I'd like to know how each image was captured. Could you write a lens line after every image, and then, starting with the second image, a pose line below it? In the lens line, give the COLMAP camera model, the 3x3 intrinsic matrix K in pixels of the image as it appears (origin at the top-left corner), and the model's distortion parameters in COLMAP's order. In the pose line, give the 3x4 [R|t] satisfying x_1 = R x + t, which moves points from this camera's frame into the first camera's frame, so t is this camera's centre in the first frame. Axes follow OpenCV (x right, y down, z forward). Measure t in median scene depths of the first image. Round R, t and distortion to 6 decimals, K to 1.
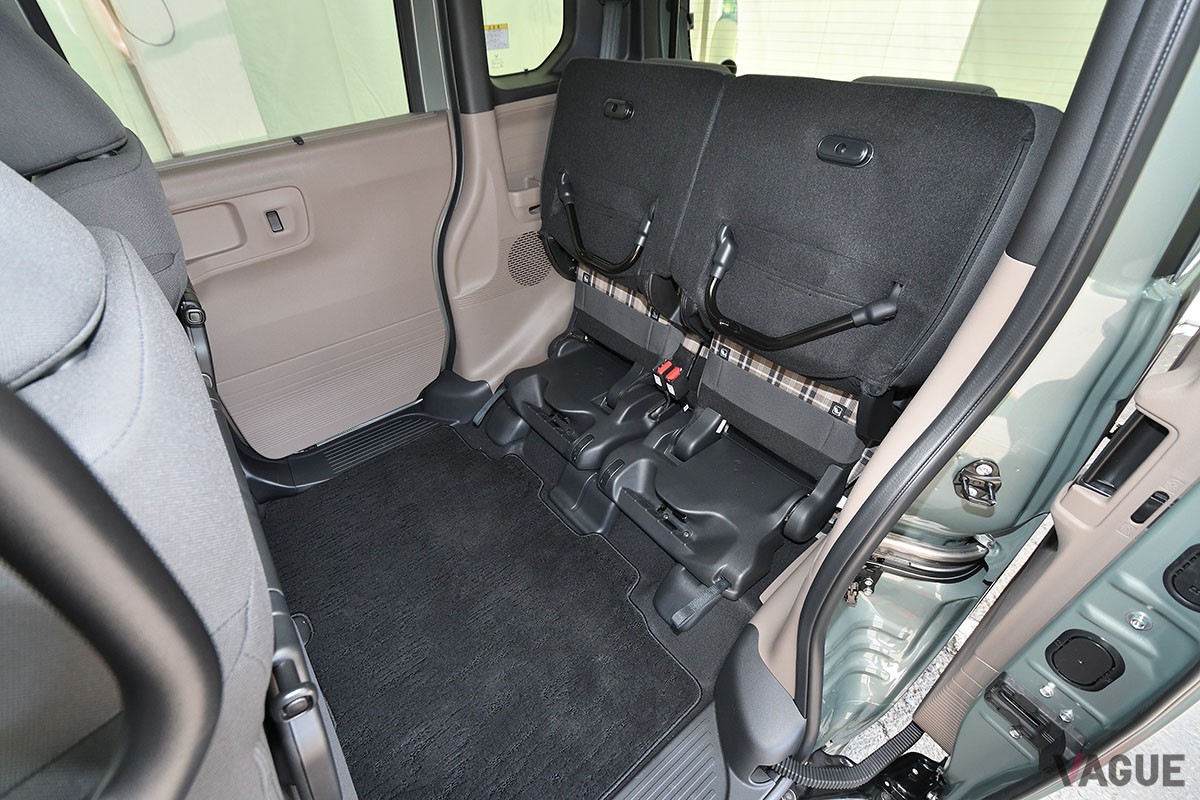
lens RADIAL K [[524.4, 0, 600.0], [0, 524.4, 400.0], [0, 0, 1]] dist [-0.000564, -0.000328]
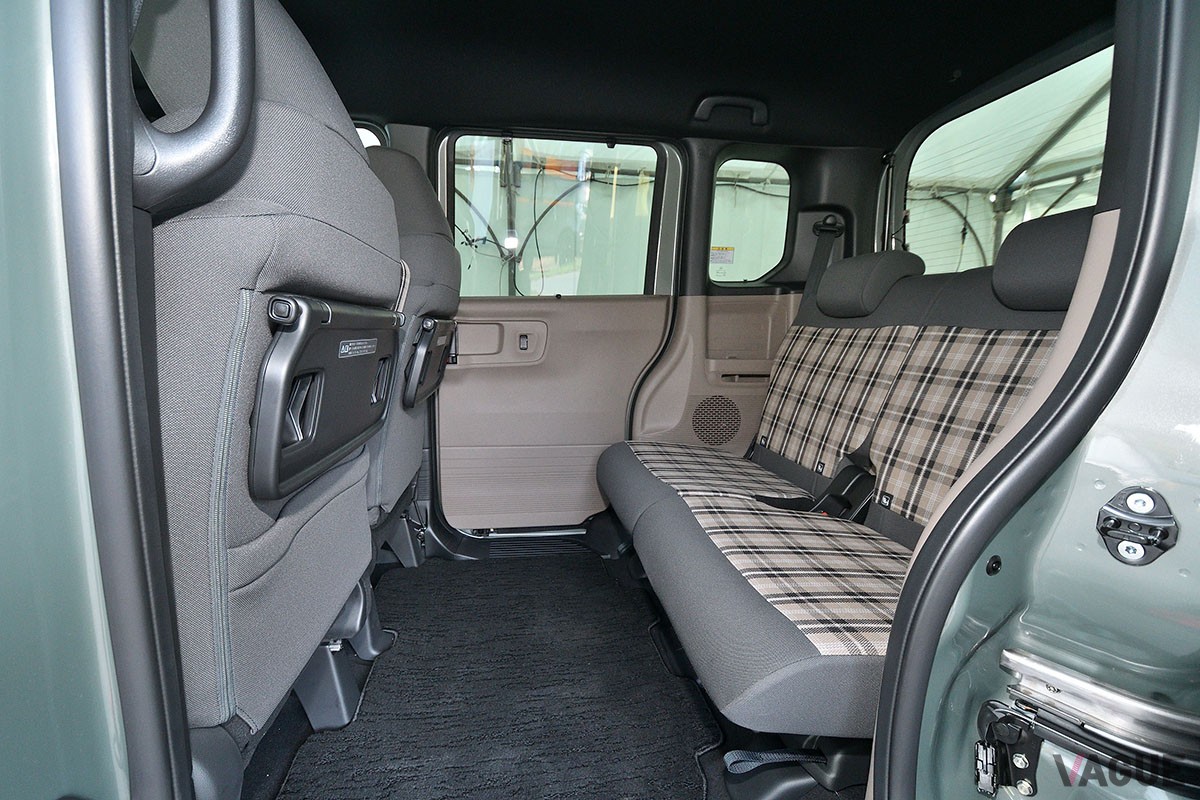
lens RADIAL K [[524.4, 0, 600.0], [0, 524.4, 400.0], [0, 0, 1]] dist [-0.000564, -0.000328]
pose [[0.869130, 0.102012, -0.483949, 0.209850], [-0.326239, 0.853682, -0.405950, 0.248796], [0.371727, 0.510706, 0.775241, 0.070081]]
